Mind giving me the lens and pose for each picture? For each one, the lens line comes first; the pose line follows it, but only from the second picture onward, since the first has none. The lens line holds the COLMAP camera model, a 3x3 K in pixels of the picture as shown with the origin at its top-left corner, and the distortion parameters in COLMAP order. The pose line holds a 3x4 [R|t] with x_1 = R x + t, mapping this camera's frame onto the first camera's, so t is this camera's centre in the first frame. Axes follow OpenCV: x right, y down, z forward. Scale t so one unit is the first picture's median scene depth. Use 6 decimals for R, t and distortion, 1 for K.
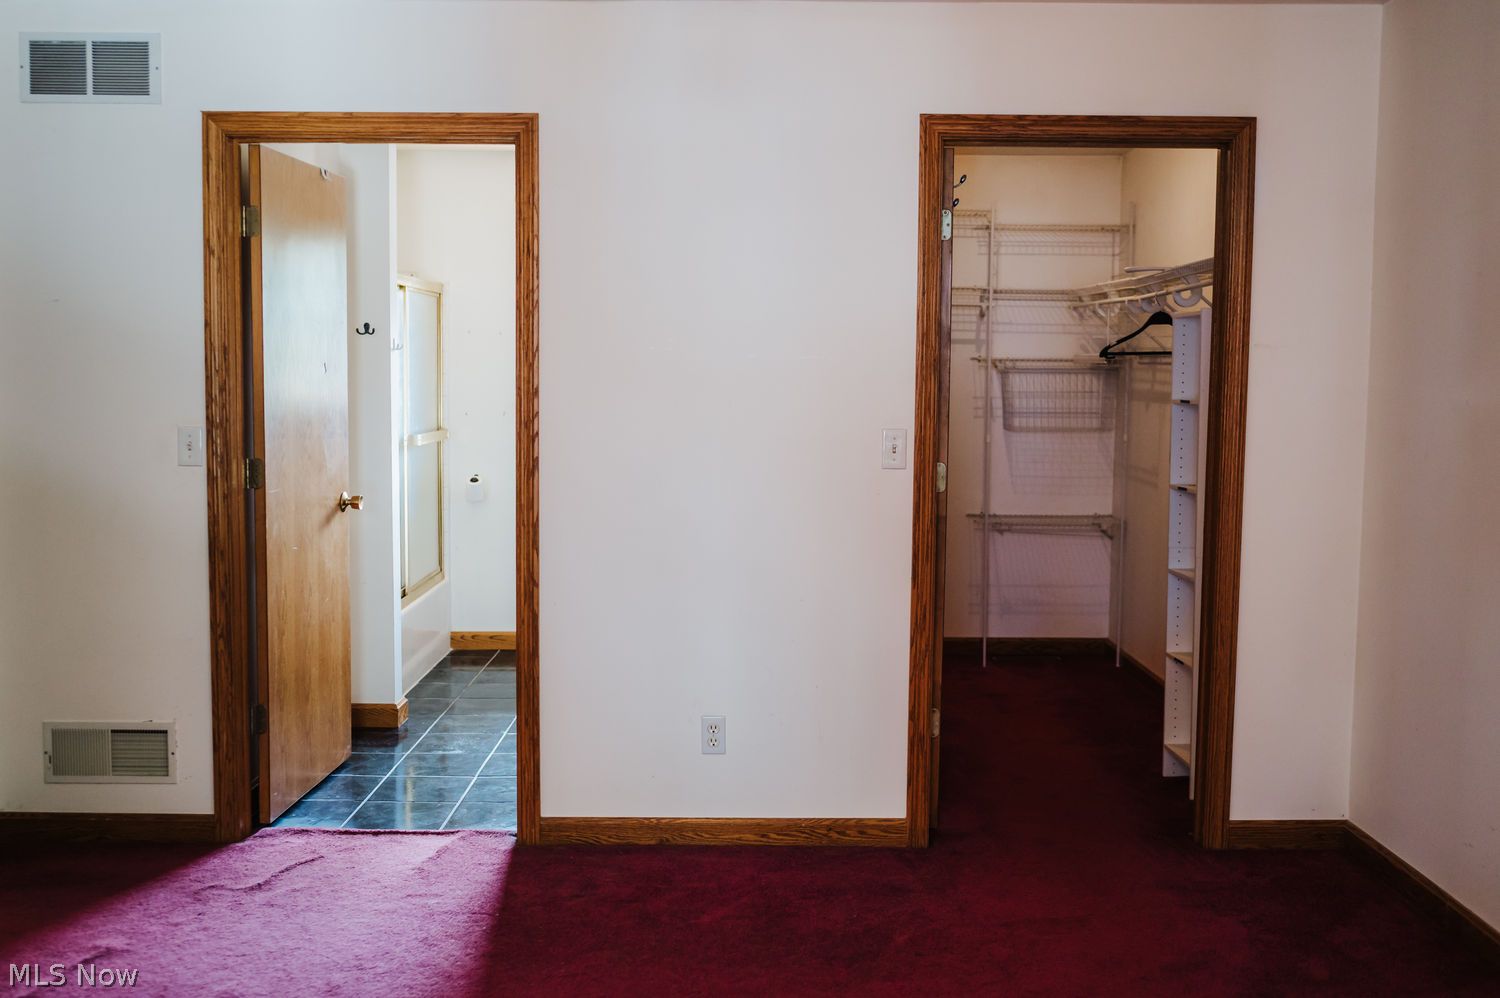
lens RADIAL K [[1508.3, 0, 750.0], [0, 1508.3, 499.0], [0, 0, 1]] dist [-0.023937, 0.012216]
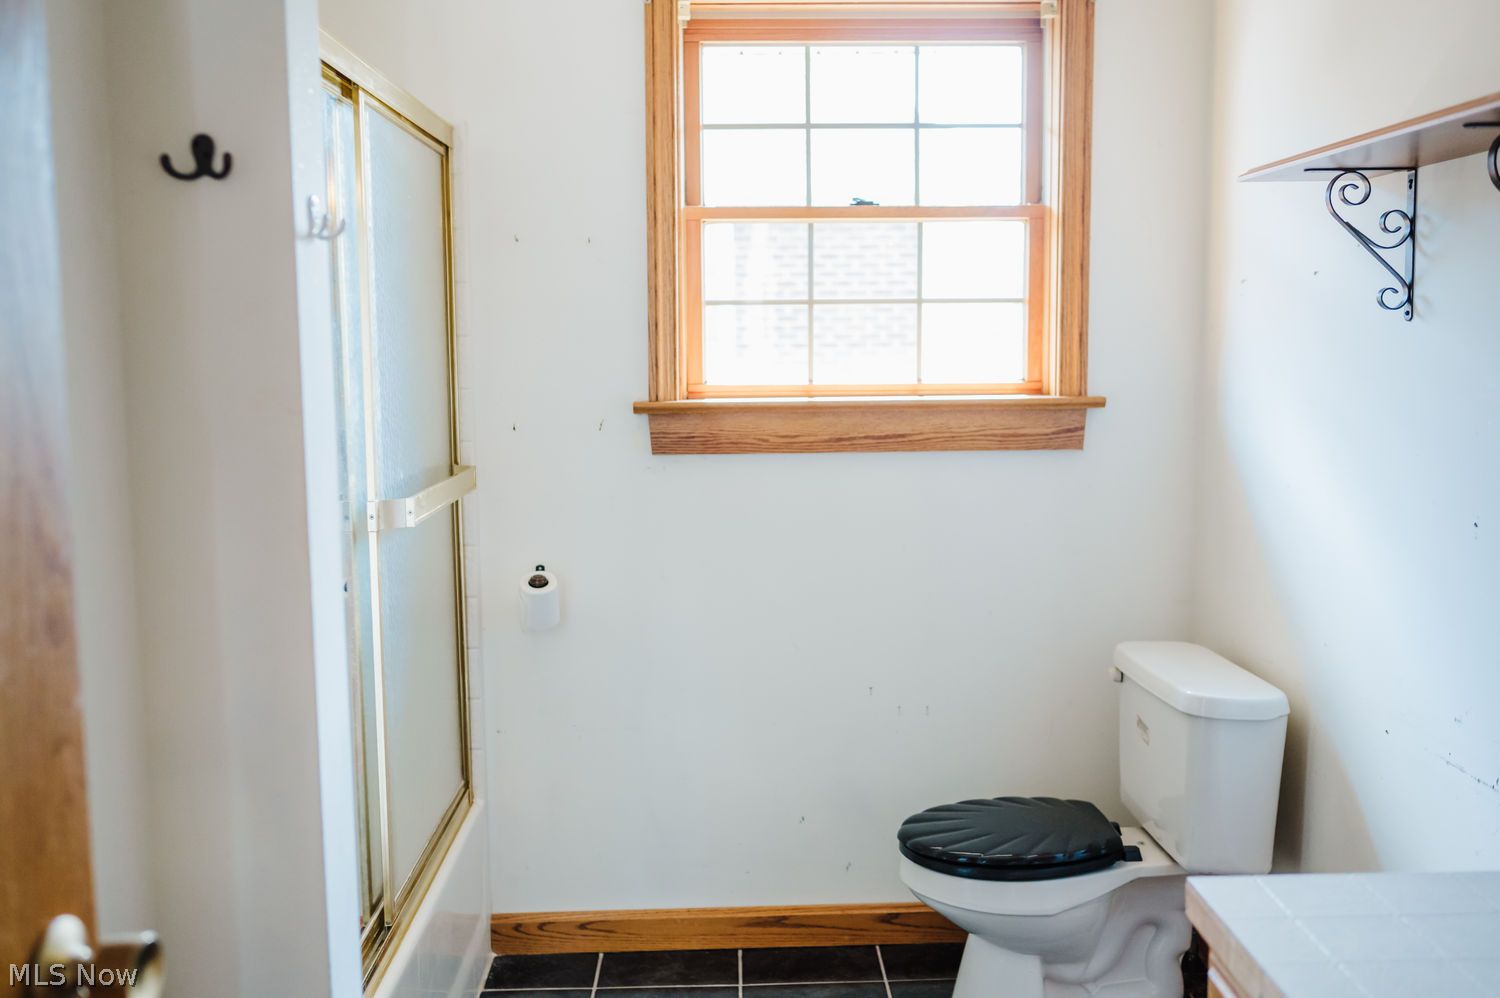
lens RADIAL K [[1508.3, 0, 750.0], [0, 1508.3, 499.0], [0, 0, 1]] dist [-0.023937, 0.012216]
pose [[0.999707, -0.023656, 0.005040, -0.137338], [0.023574, 0.999598, 0.015764, -0.046390], [-0.005411, -0.015641, 0.999863, 0.629031]]
